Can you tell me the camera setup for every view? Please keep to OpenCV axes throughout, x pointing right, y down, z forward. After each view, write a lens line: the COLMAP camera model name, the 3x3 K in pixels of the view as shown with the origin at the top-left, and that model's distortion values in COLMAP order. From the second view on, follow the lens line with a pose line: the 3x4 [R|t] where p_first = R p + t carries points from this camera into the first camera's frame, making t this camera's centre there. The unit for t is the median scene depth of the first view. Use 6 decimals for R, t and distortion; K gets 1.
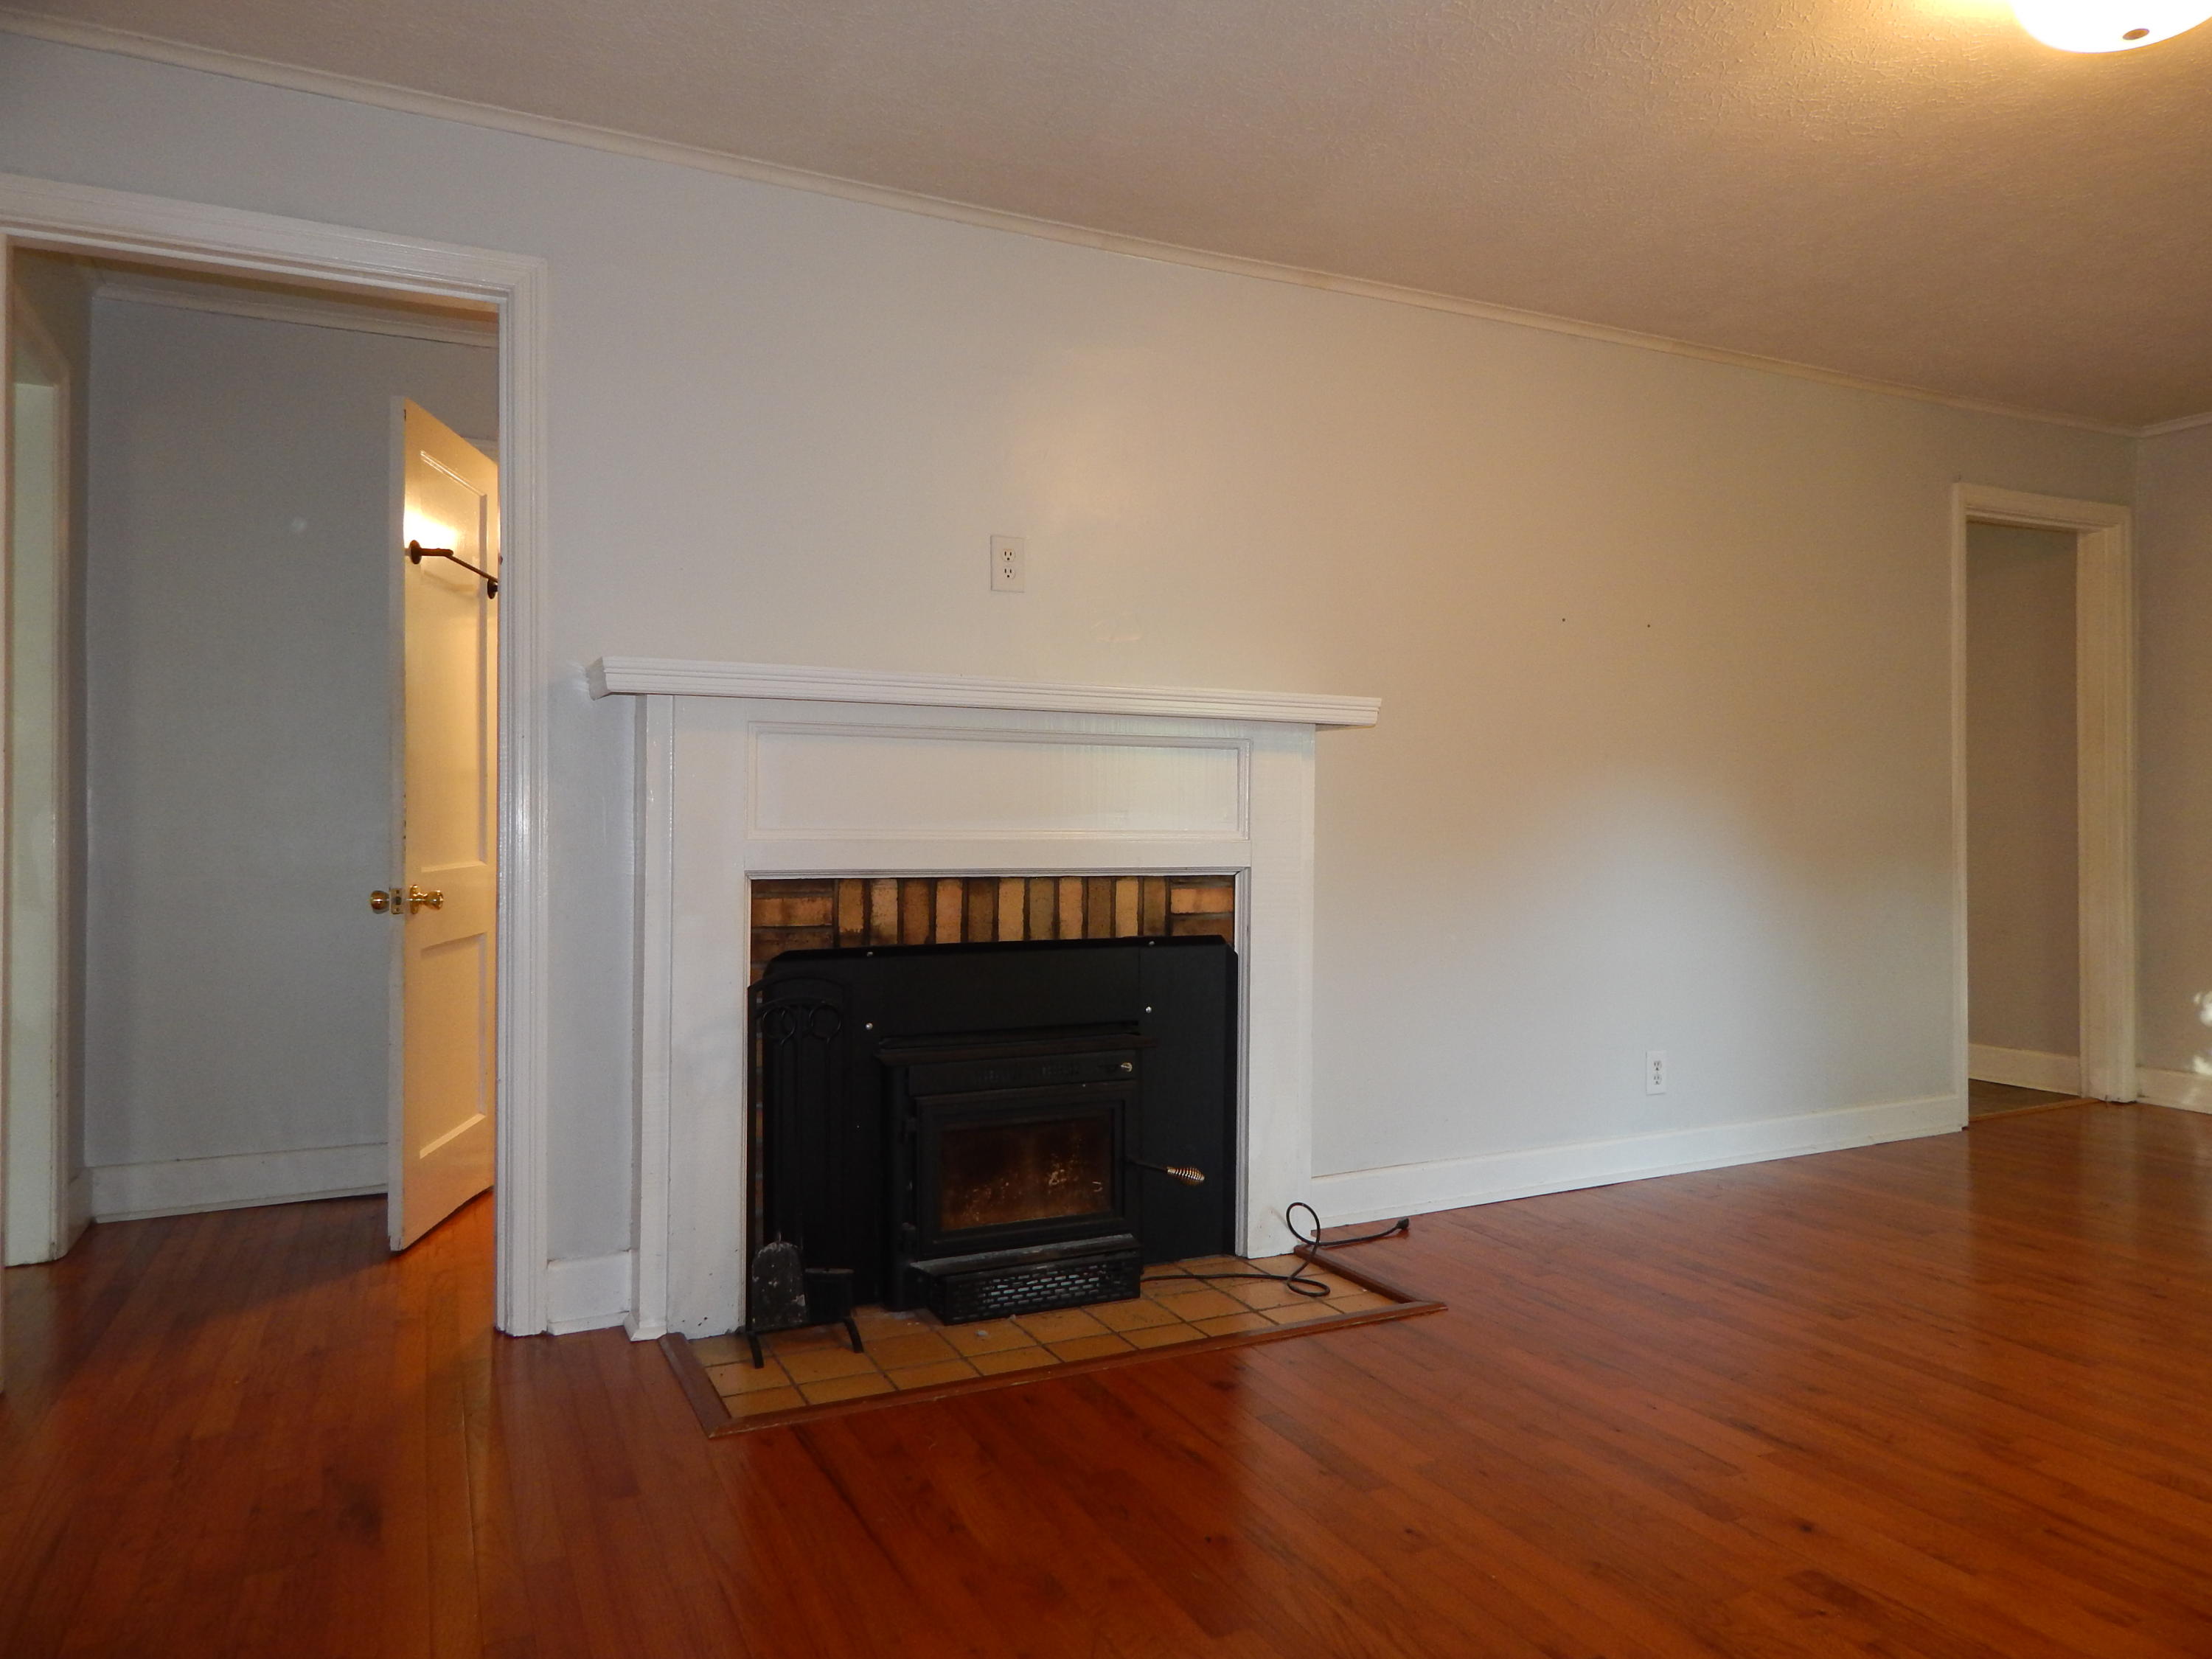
lens RADIAL K [[1454.4, 0, 1111.4], [0, 1454.4, 812.7], [0, 0, 1]] dist [-0.001875, -0.000097]
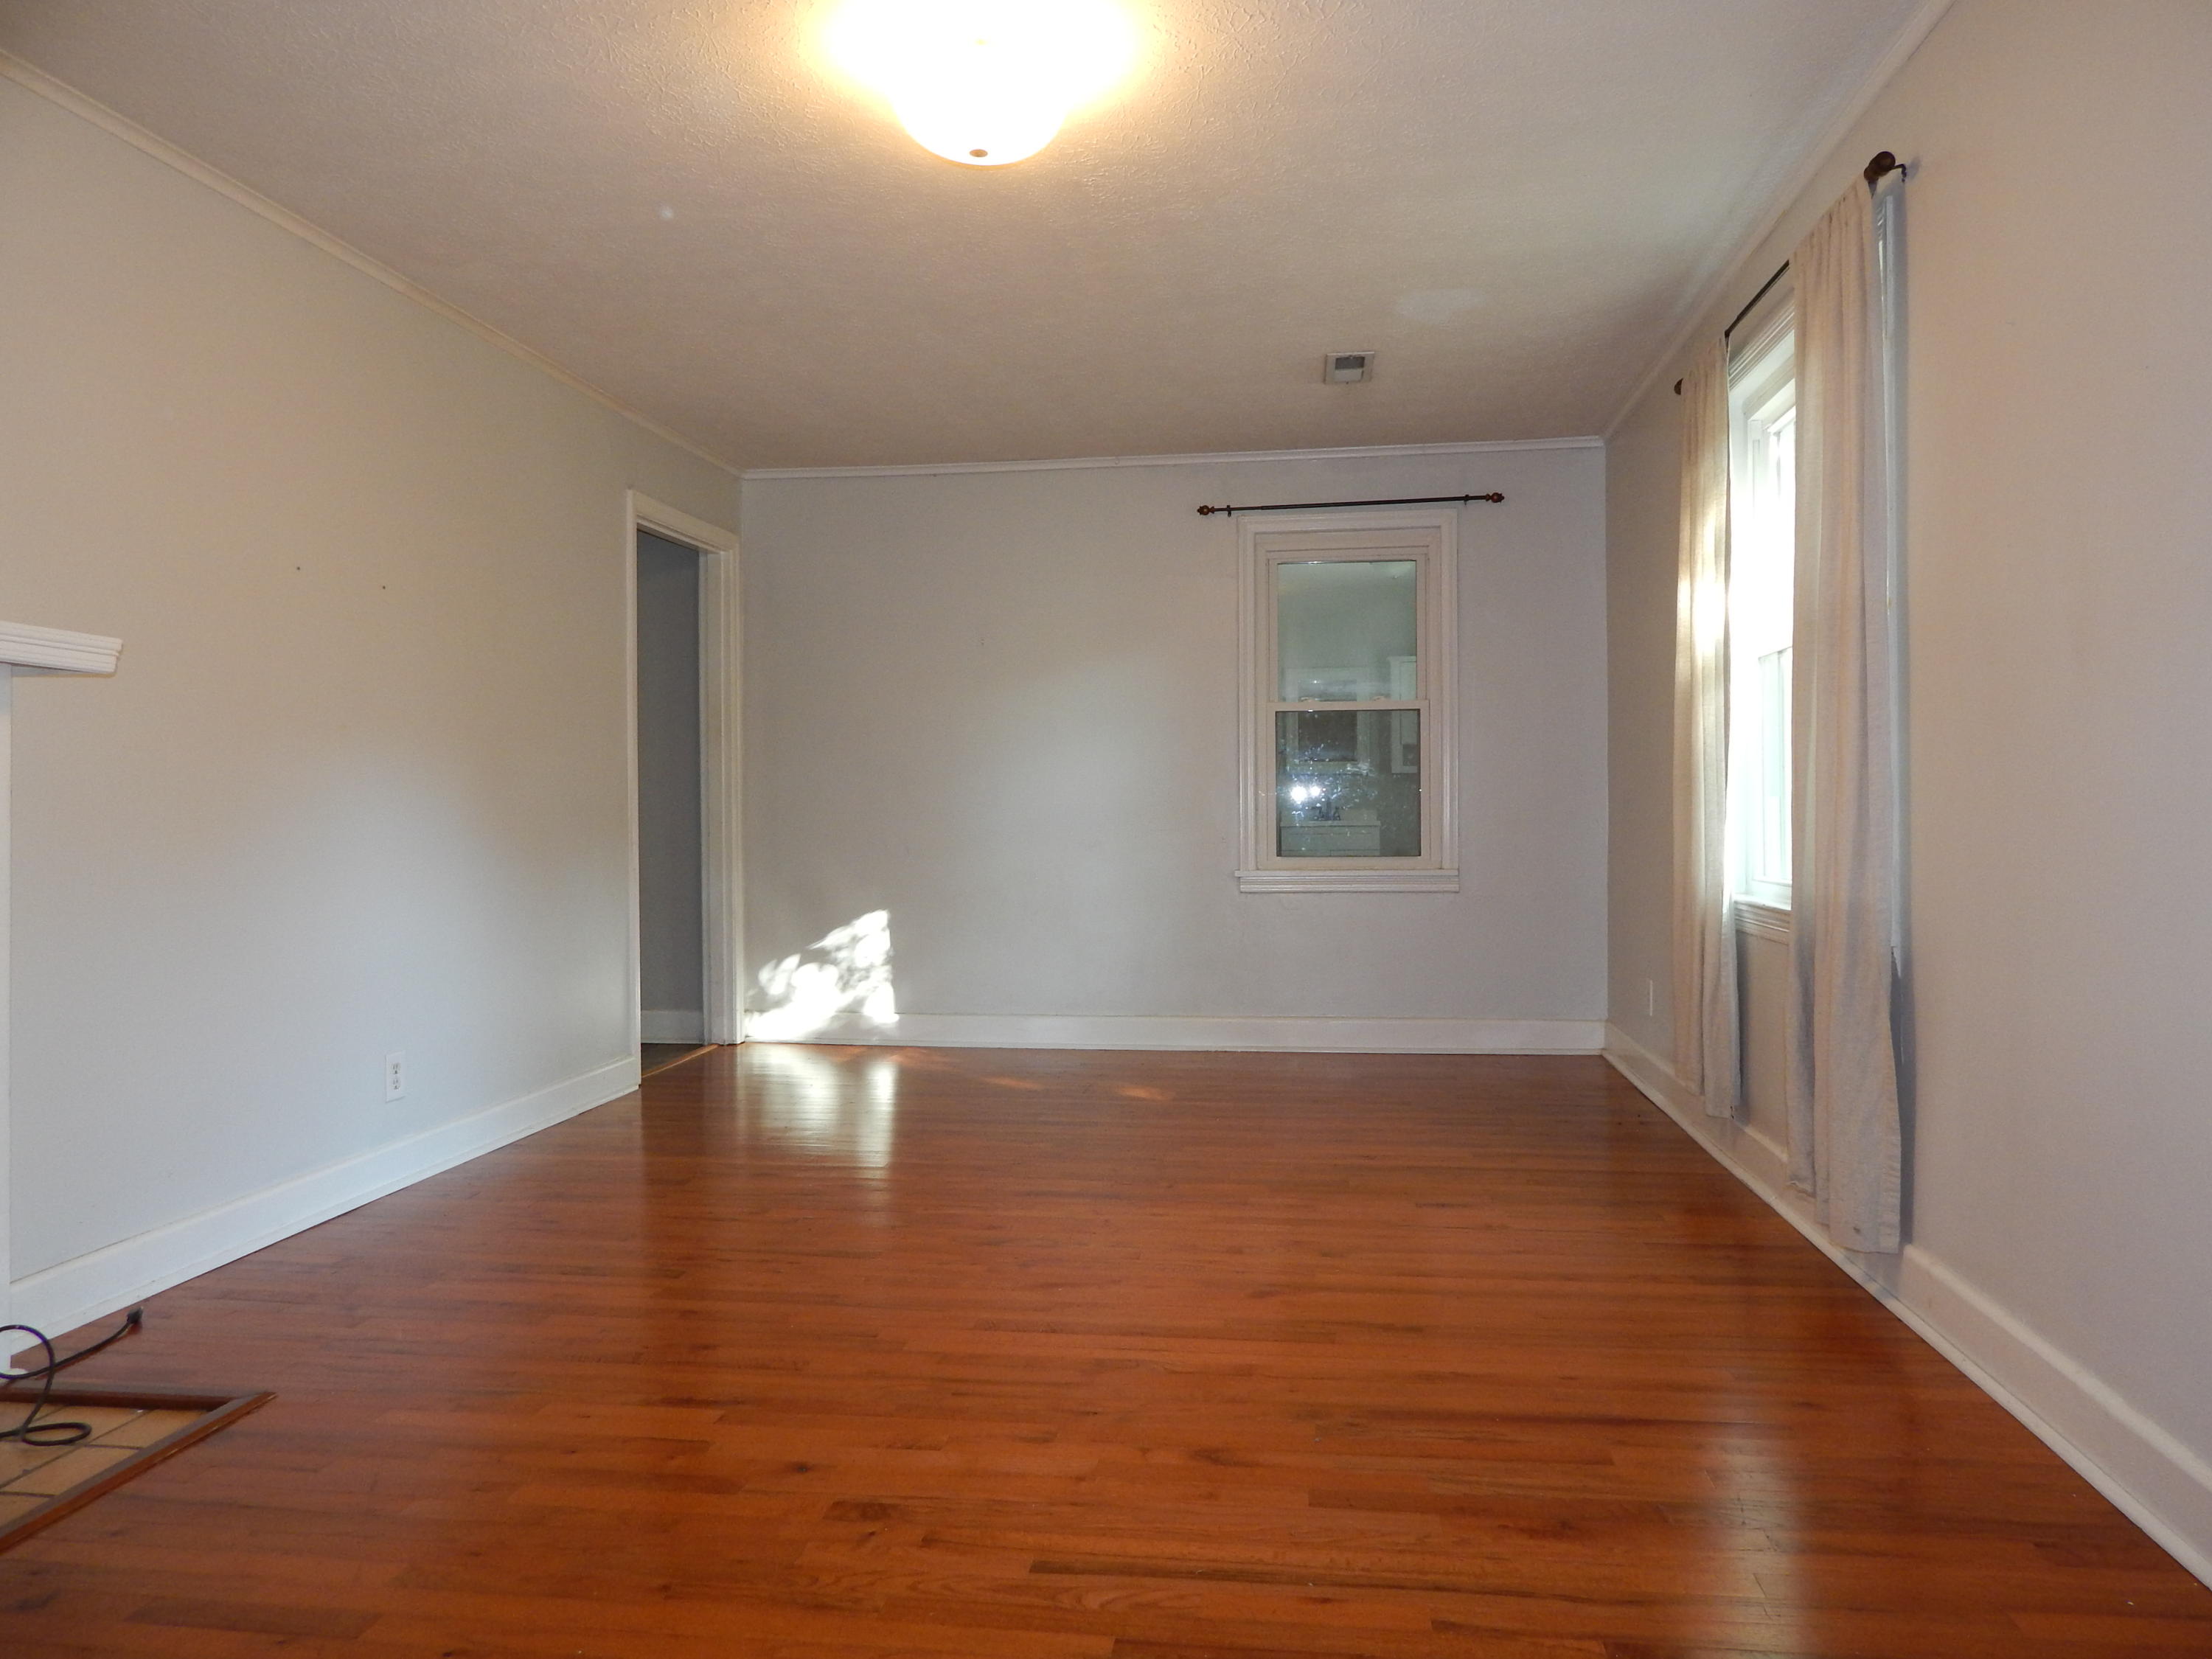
lens RADIAL K [[1454.4, 0, 1111.4], [0, 1454.4, 812.7], [0, 0, 1]] dist [-0.001875, -0.000097]
pose [[0.560628, -0.005068, 0.828052, -0.170825], [-0.001025, 0.999976, 0.006814, 0.007661], [-0.828067, -0.004668, 0.560609, 0.149332]]
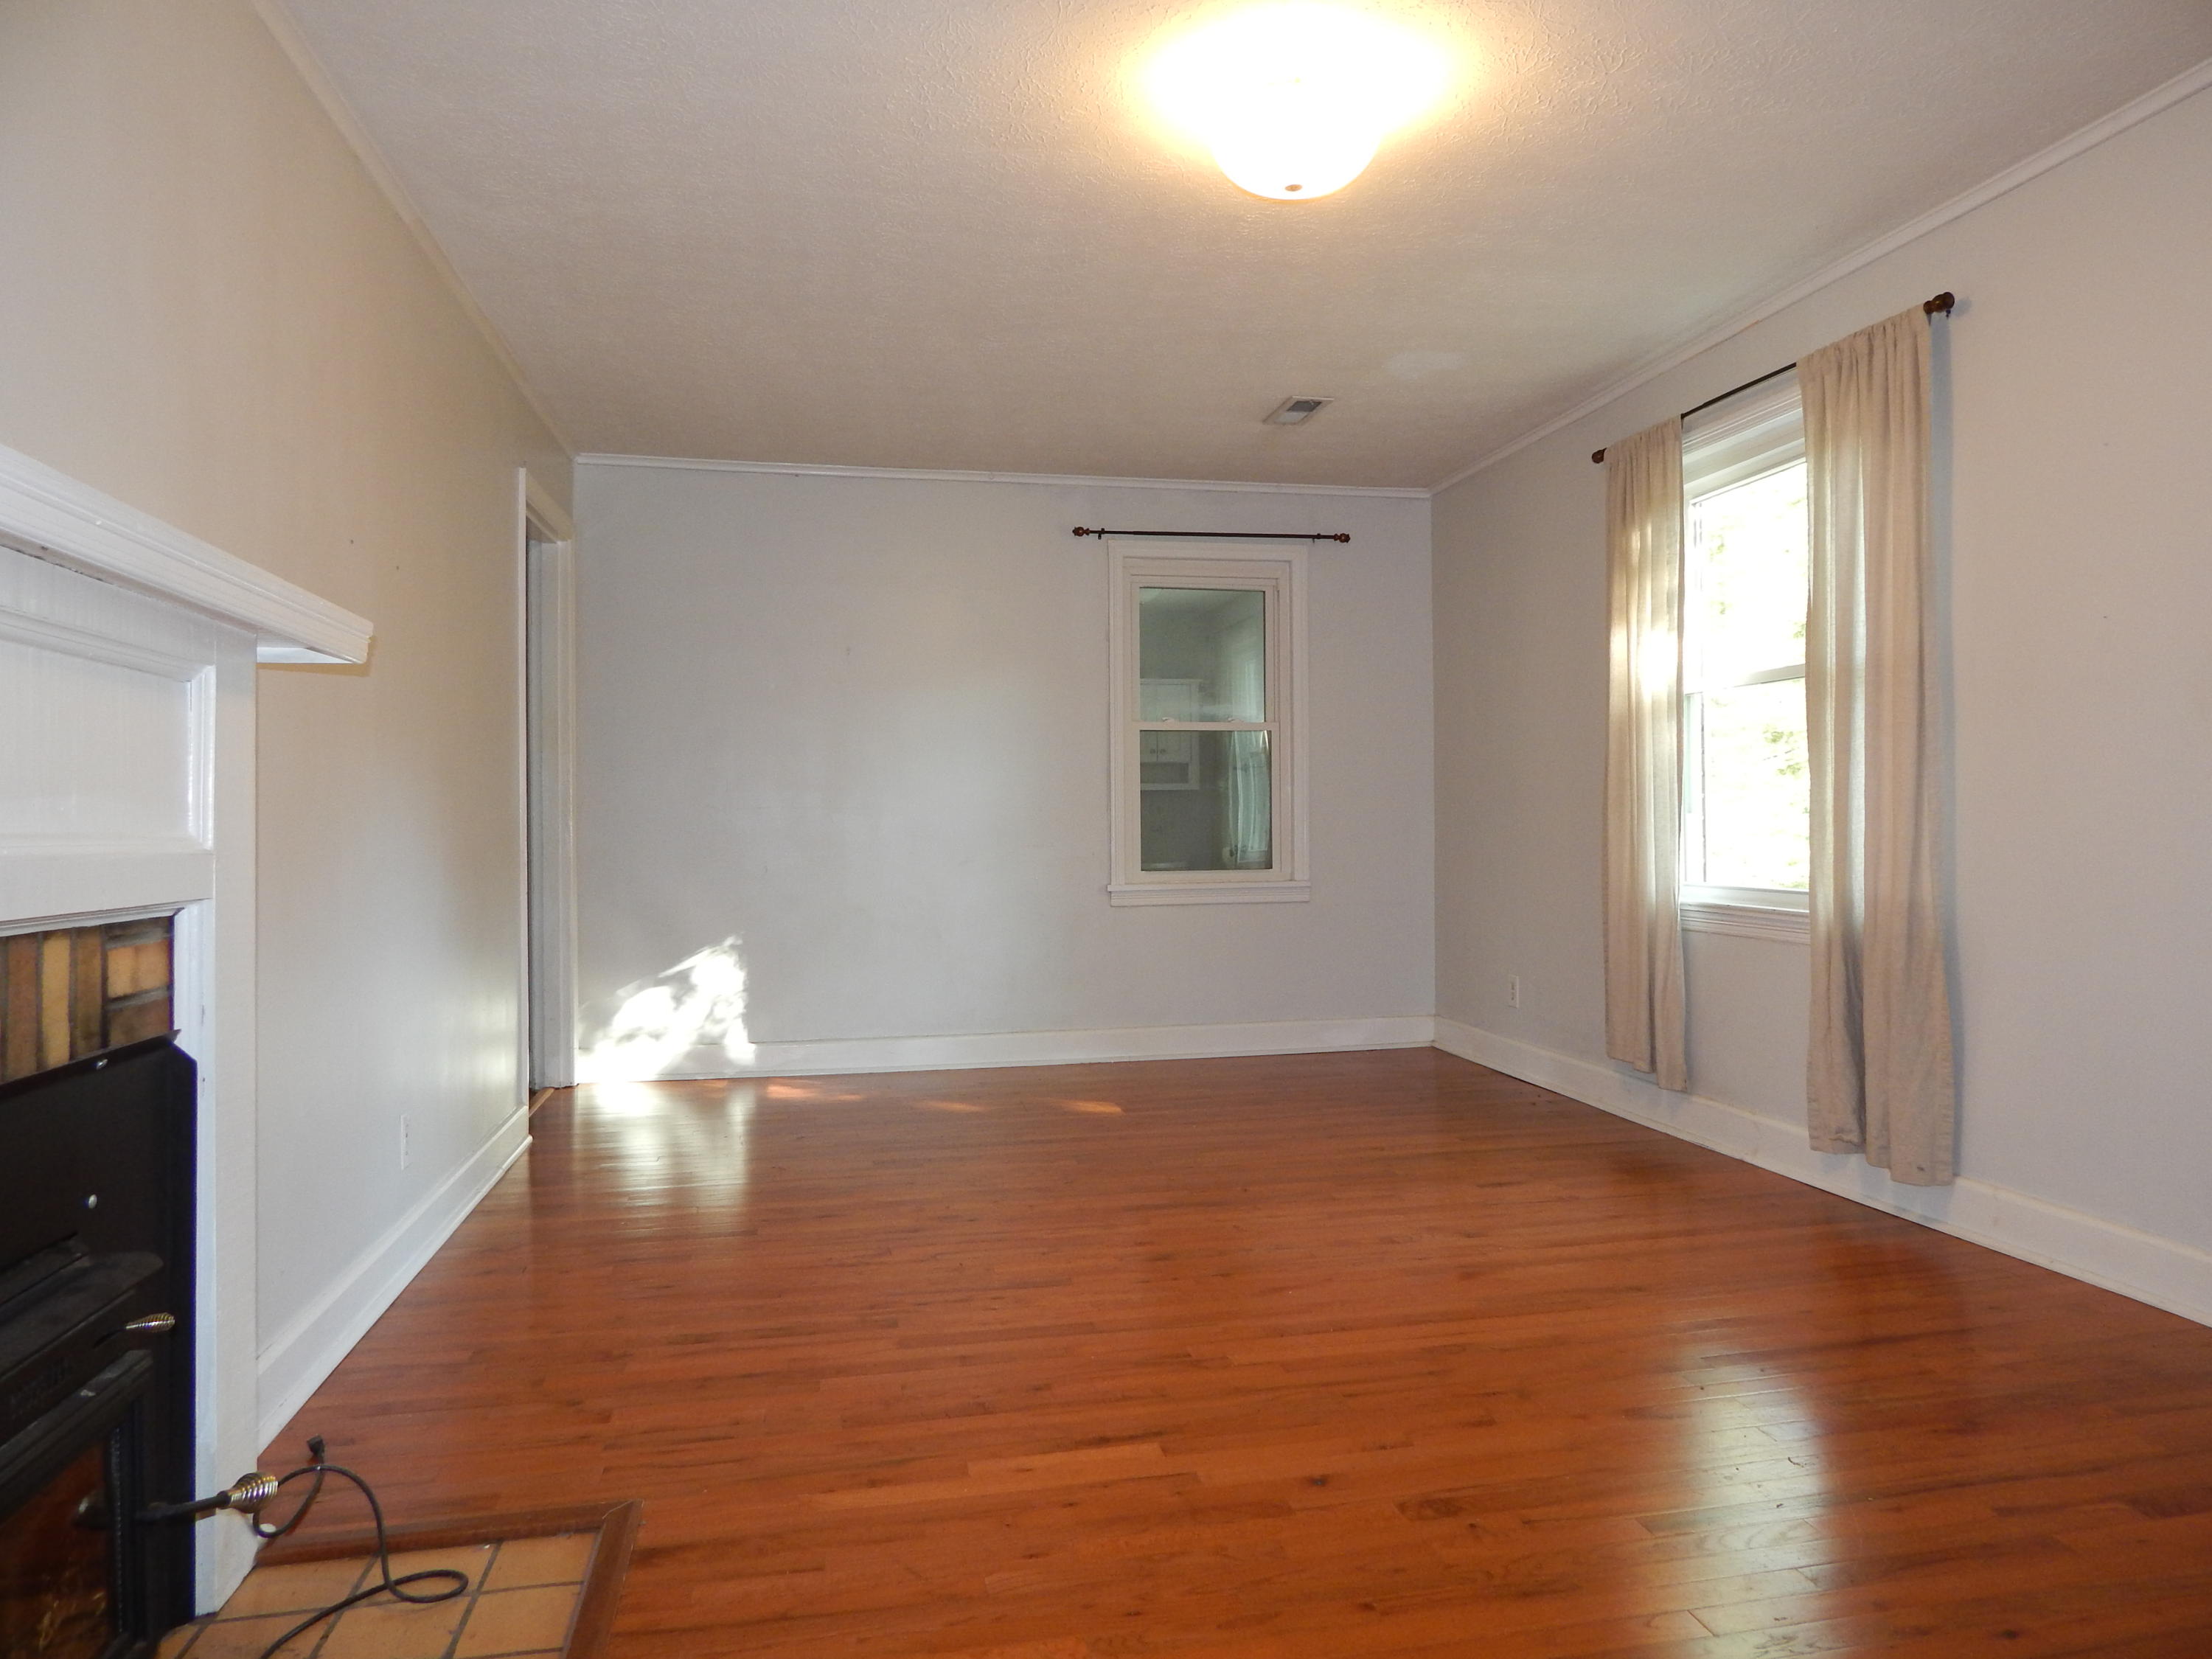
lens RADIAL K [[1454.4, 0, 1111.4], [0, 1454.4, 812.7], [0, 0, 1]] dist [-0.001875, -0.000097]
pose [[0.248567, 0.004498, 0.968604, -0.379041], [-0.000419, 0.999990, -0.004537, 0.007960], [-0.968615, 0.000722, 0.248566, 0.575671]]
